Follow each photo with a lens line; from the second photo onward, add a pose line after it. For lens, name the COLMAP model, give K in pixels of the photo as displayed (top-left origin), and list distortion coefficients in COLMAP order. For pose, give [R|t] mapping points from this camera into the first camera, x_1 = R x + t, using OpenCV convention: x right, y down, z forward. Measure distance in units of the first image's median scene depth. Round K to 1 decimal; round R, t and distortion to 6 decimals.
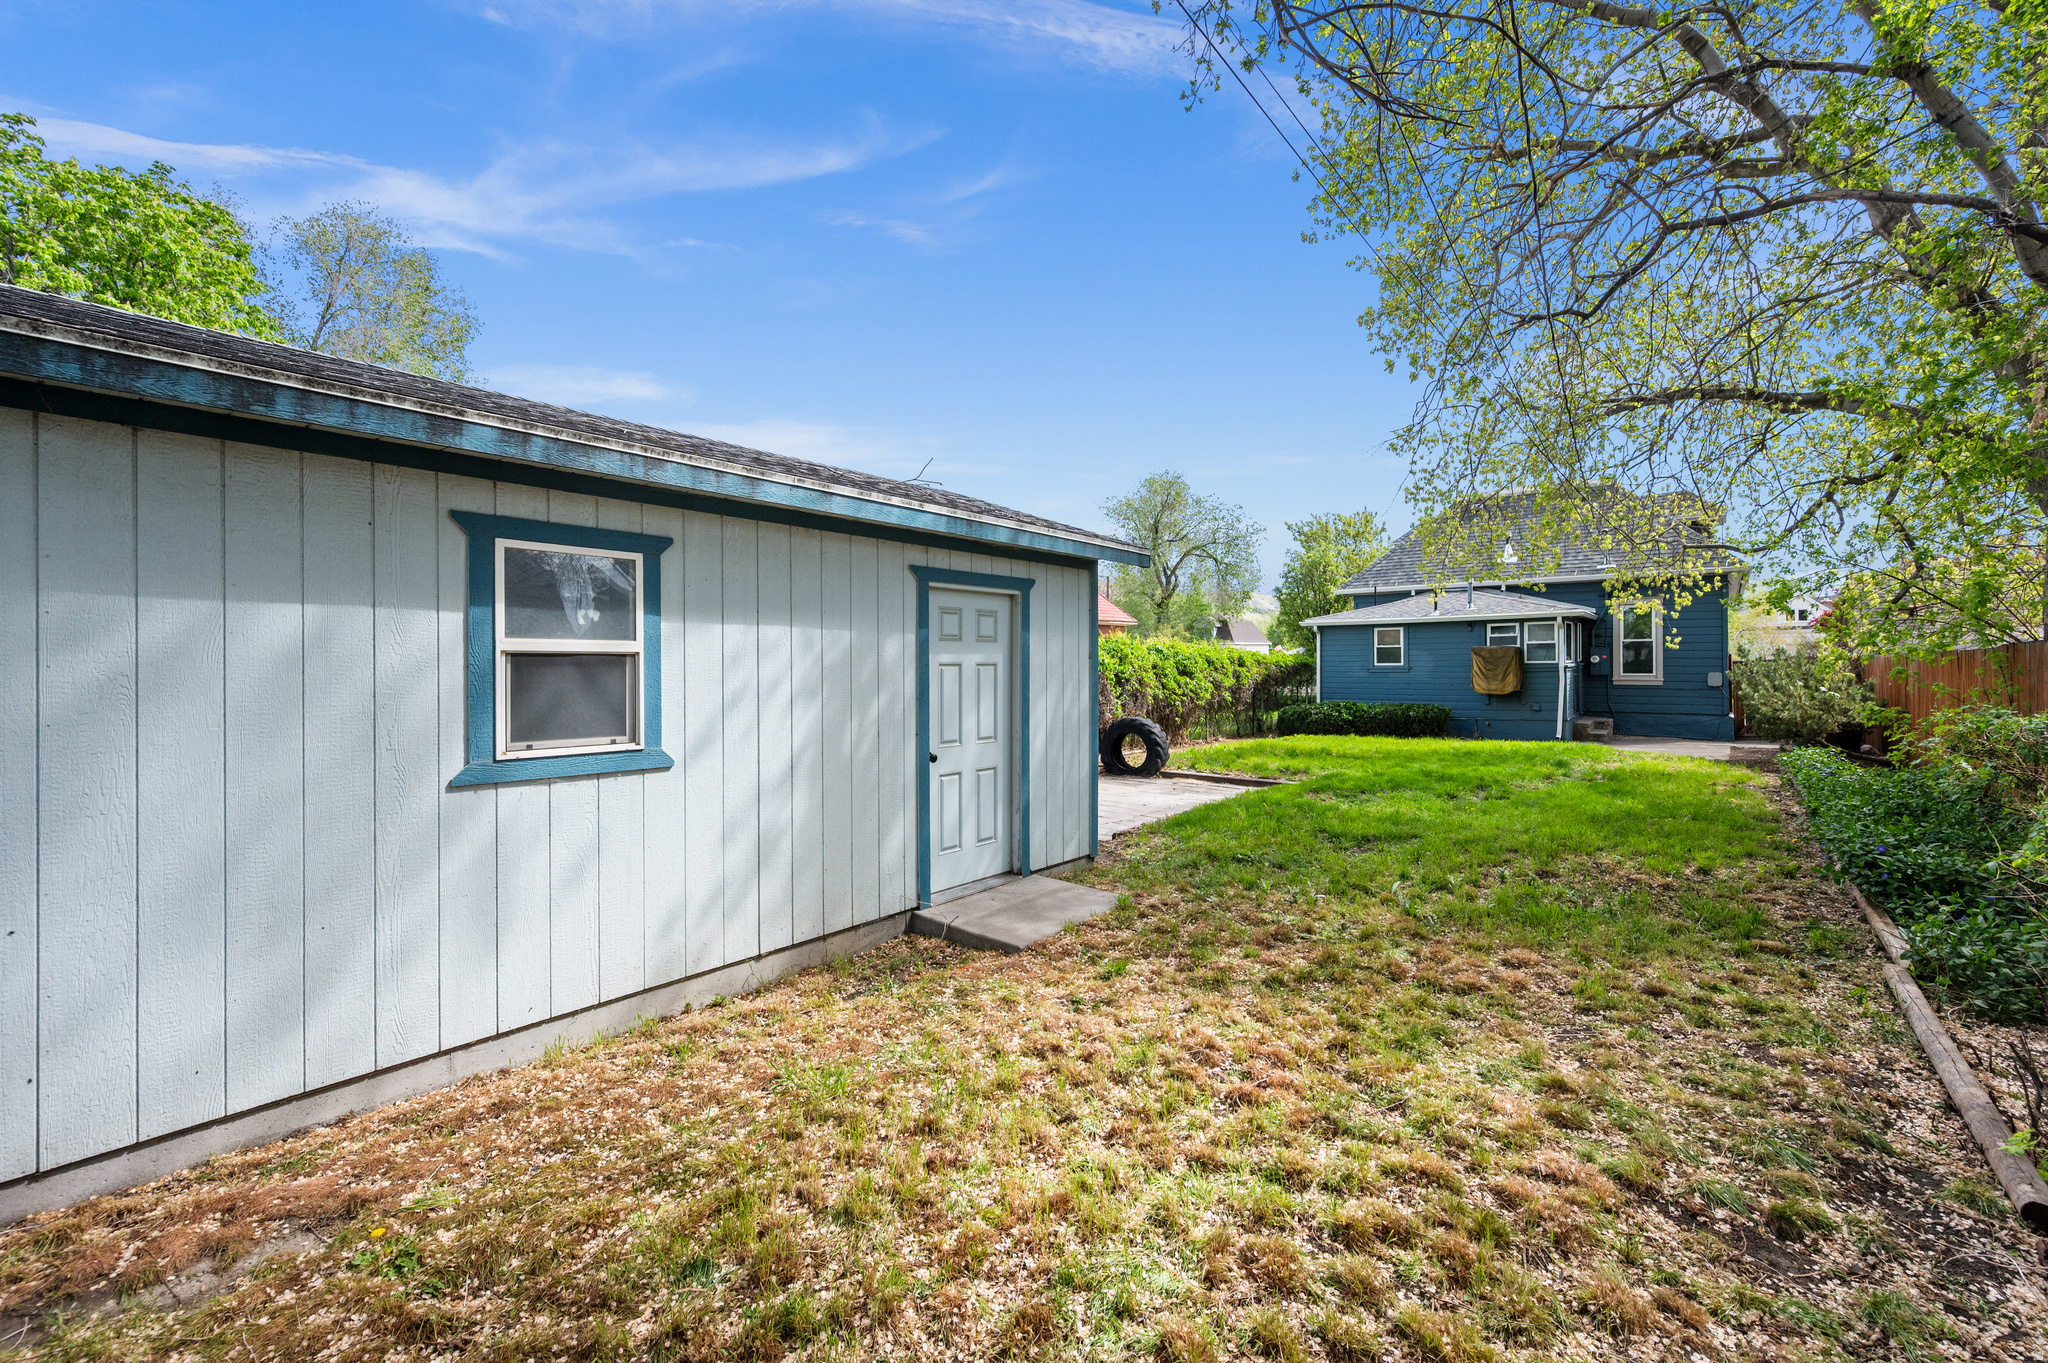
lens RADIAL K [[821.1, 0, 1027.8], [0, 821.1, 671.5], [0, 0, 1]] dist [0.000048, 0.000447]
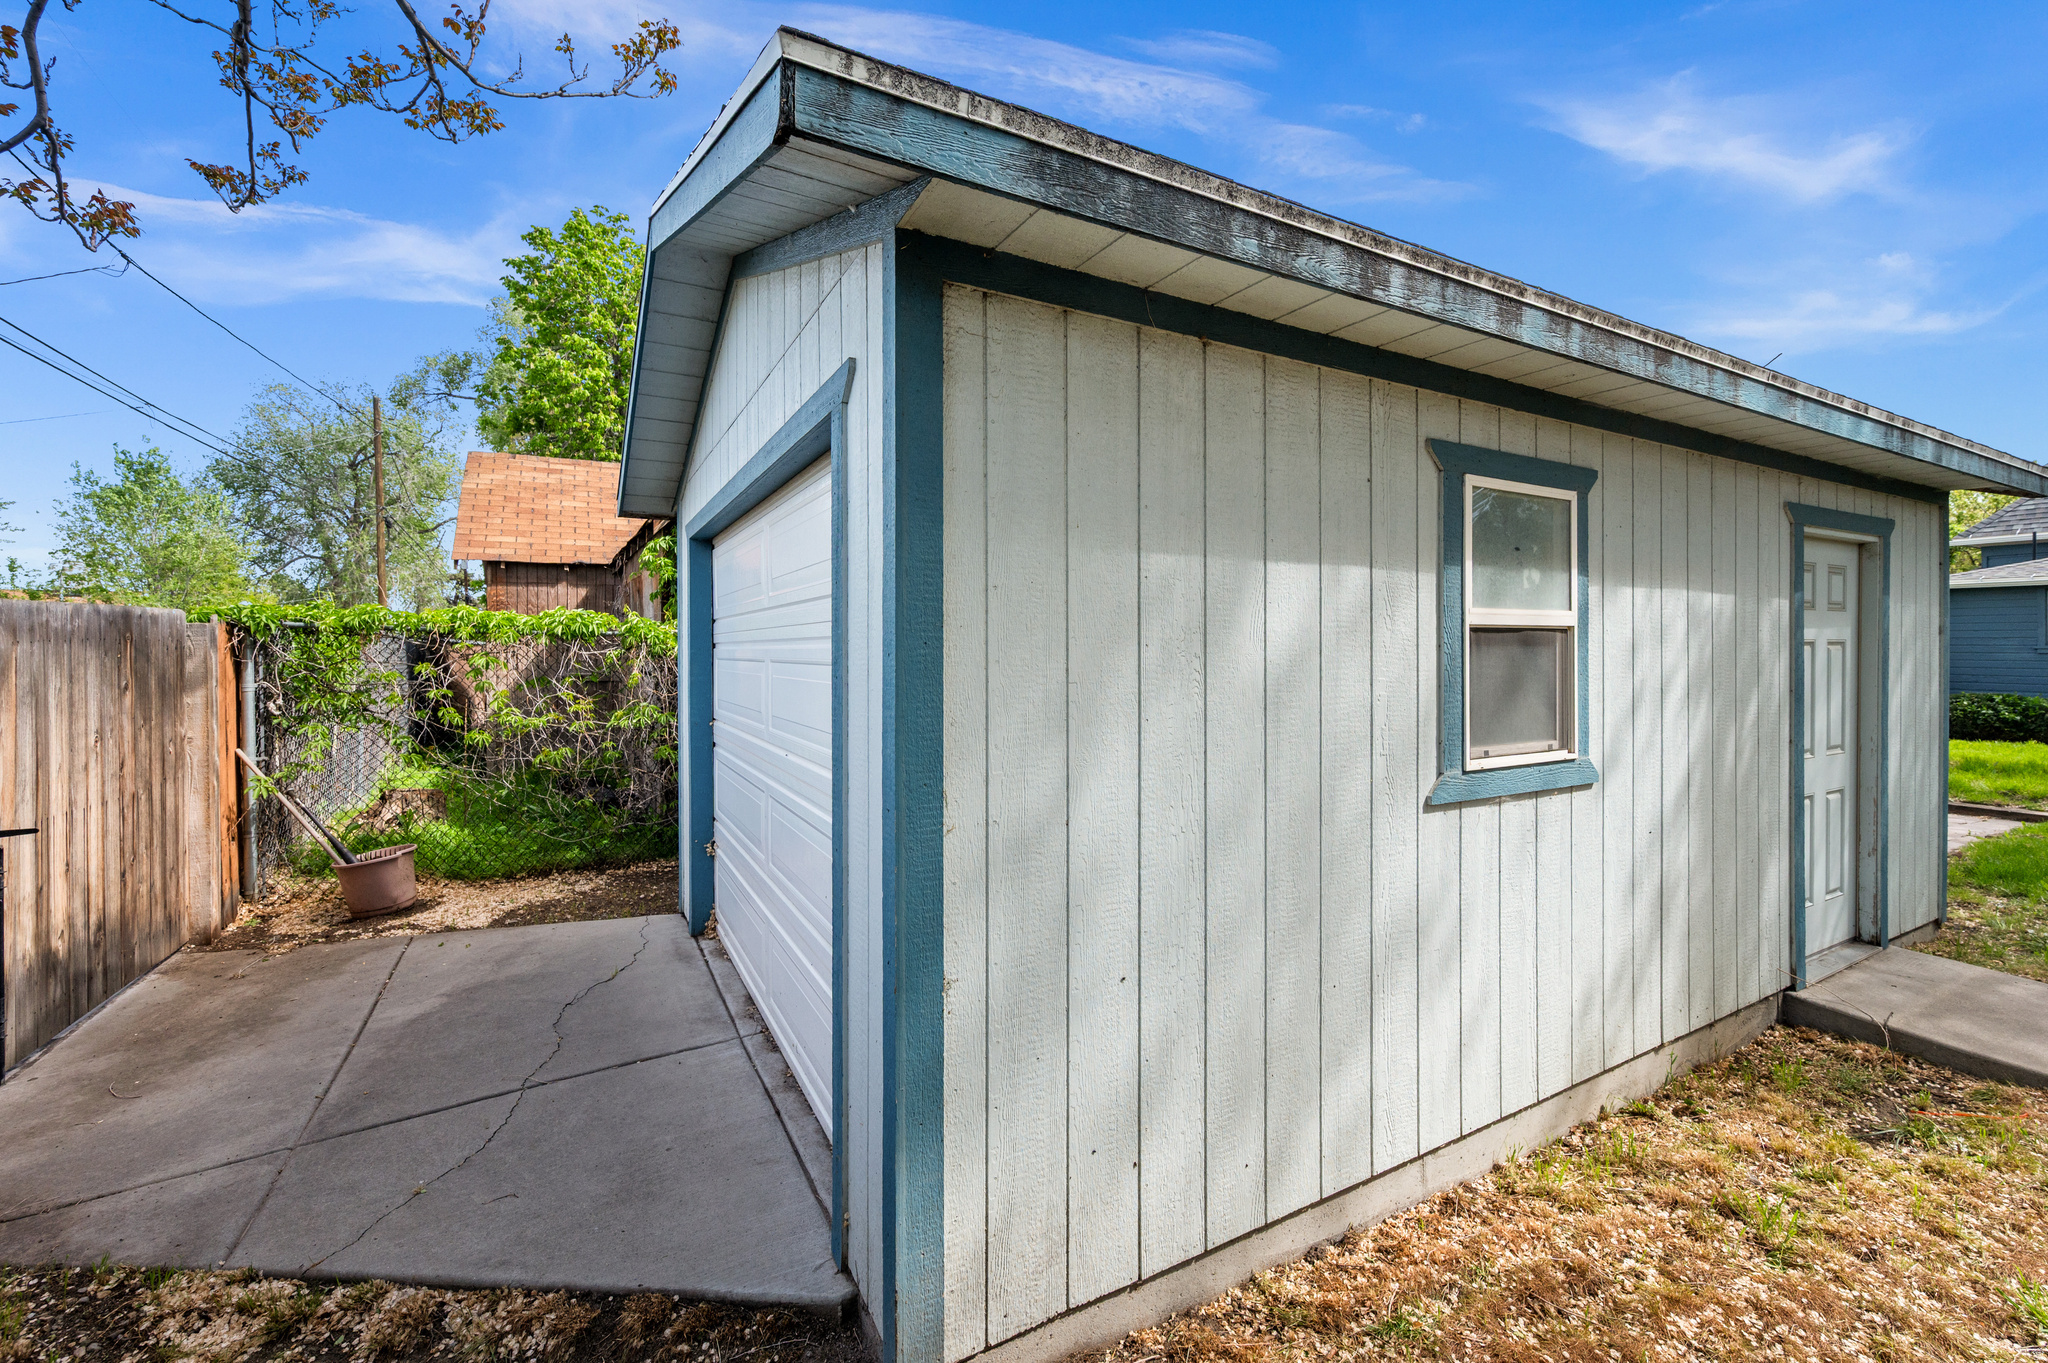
lens RADIAL K [[823.4, 0, 1026.1], [0, 823.4, 649.5], [0, 0, 1]] dist [-0.001562, 0.000038]
pose [[0.933251, 0.000448, -0.359225, -0.663906], [-0.001140, 0.999998, -0.001714, -0.000653], [0.359223, 0.002010, 0.933249, 0.139908]]
